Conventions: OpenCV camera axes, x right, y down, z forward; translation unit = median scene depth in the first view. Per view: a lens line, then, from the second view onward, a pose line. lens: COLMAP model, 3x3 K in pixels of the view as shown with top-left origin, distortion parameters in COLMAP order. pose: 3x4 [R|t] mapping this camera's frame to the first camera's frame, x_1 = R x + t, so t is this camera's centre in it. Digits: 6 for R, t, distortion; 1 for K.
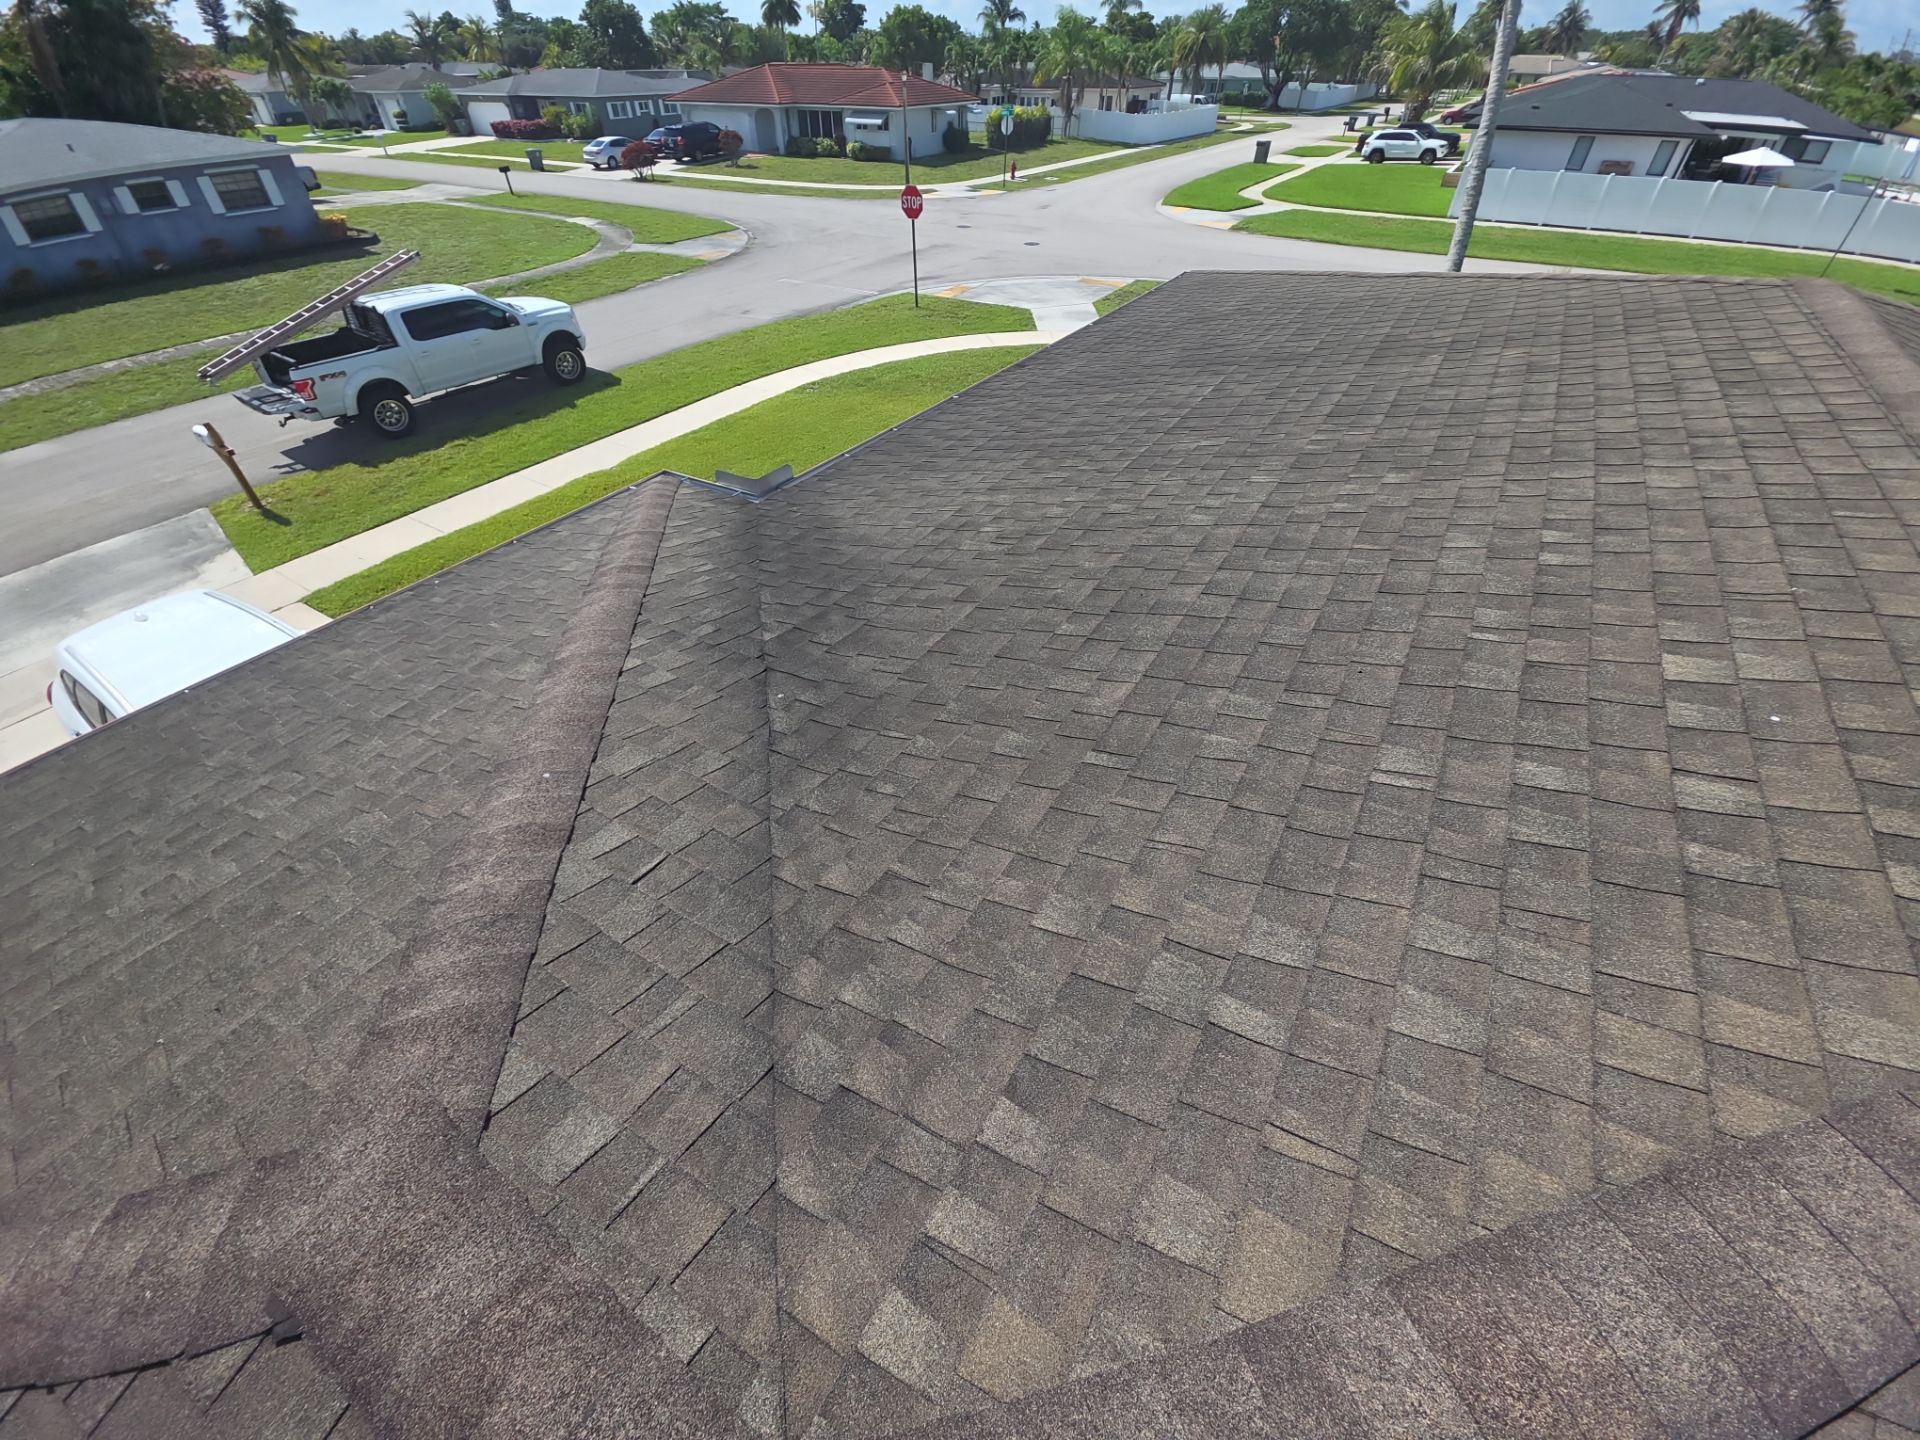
lens RADIAL K [[748.6, 0, 966.8], [0, 748.6, 720.7], [0, 0, 1]] dist [0.008469, -0.006449]
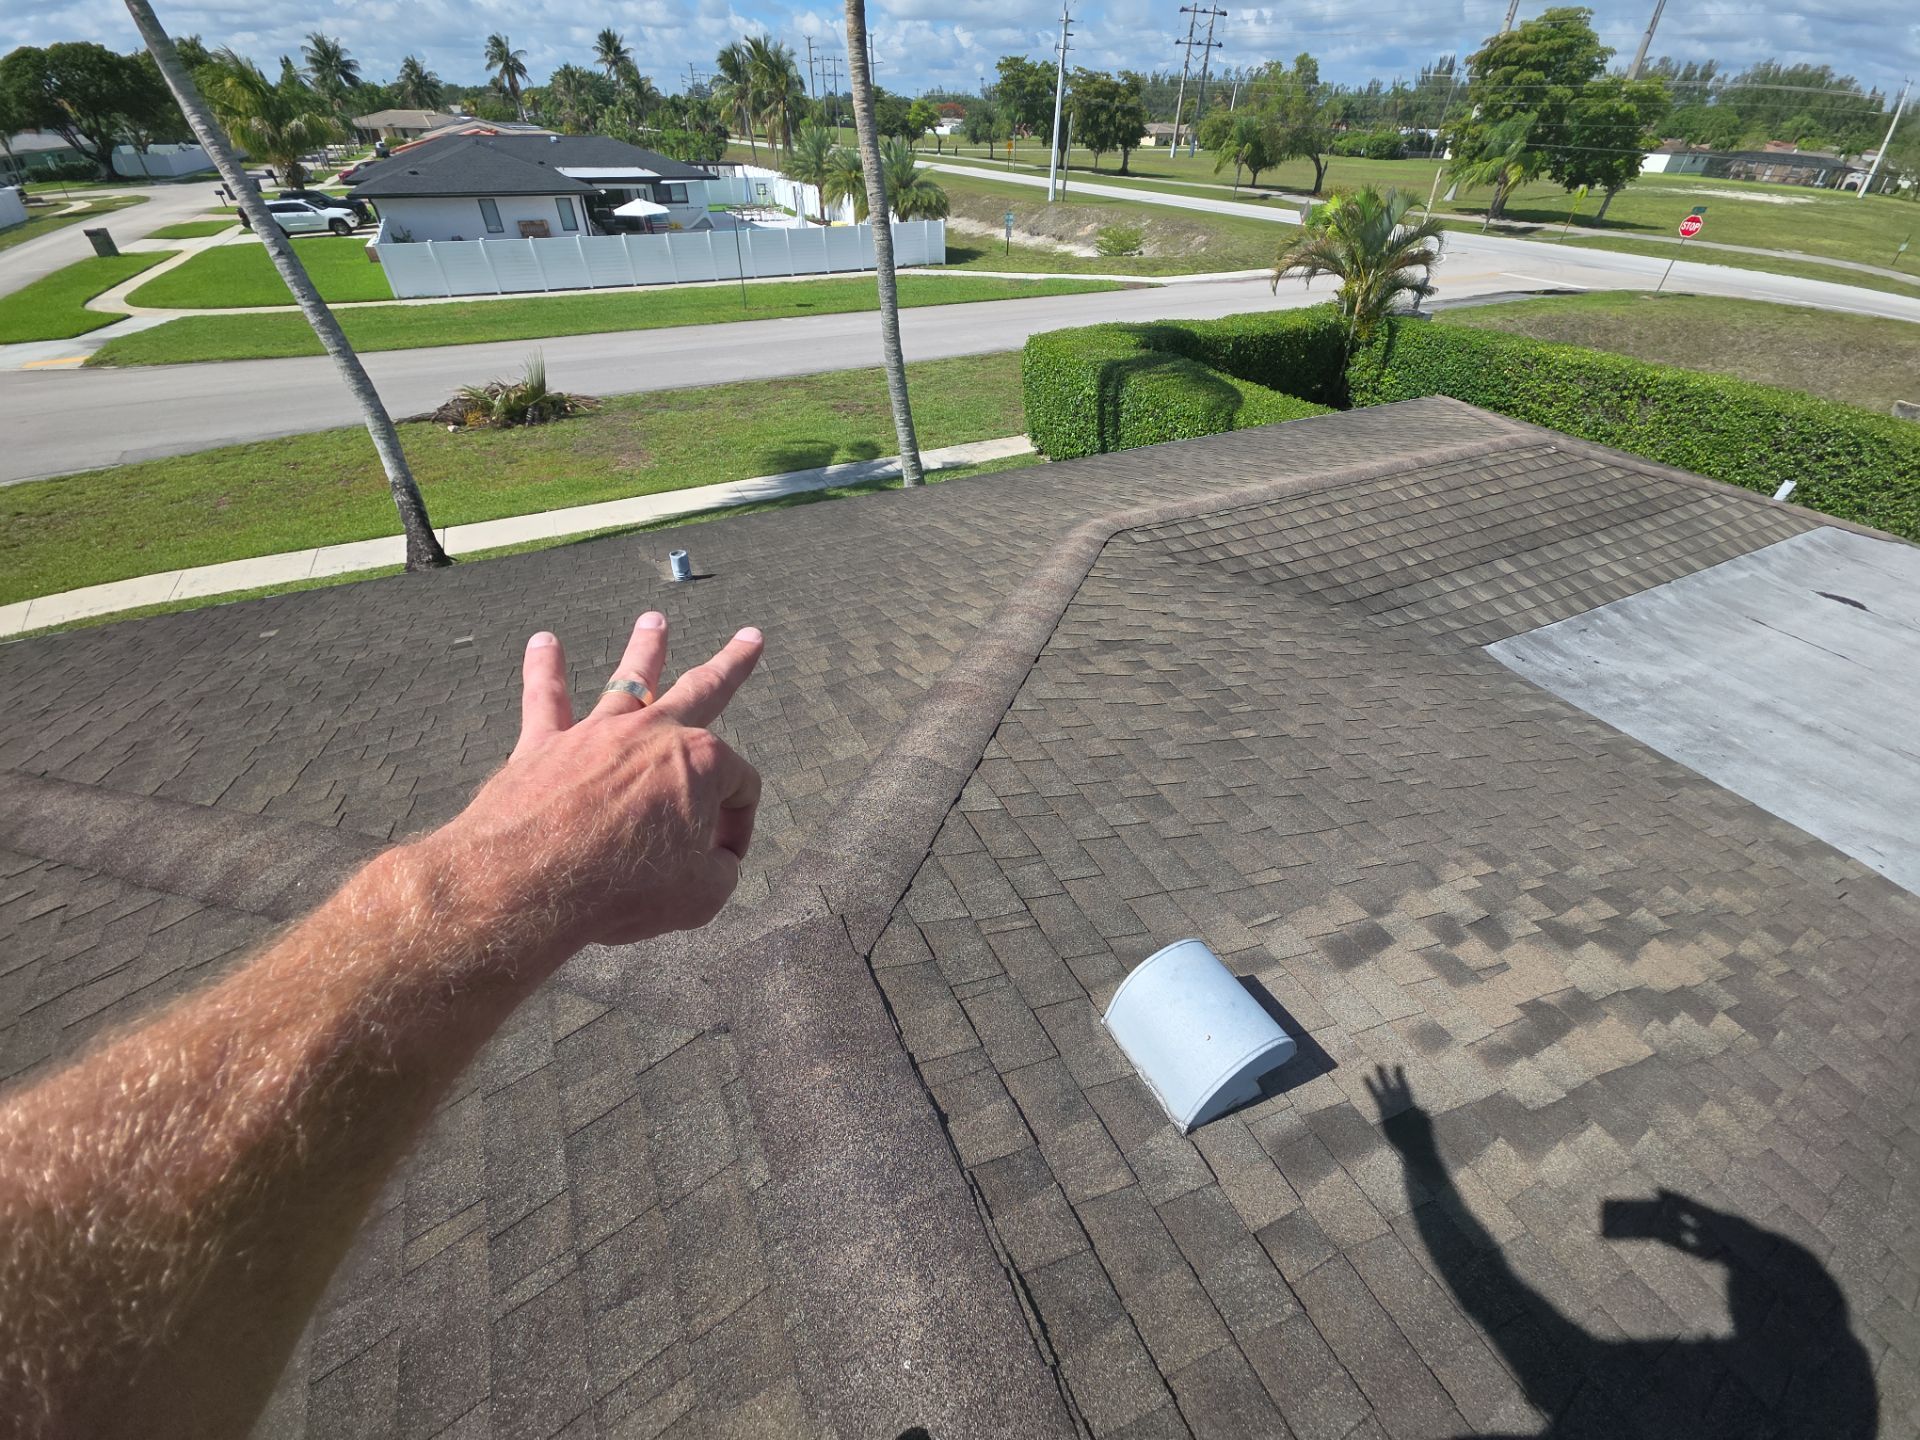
lens RADIAL K [[748.4, 0, 960.0], [0, 748.4, 720.0], [0, 0, 1]] dist [0.018344, -0.010849]
pose [[0.515845, -0.526964, 0.675436, 1.427524], [0.556205, 0.805672, 0.203786, -1.006205], [-0.651567, 0.270559, 0.708702, 0.938008]]
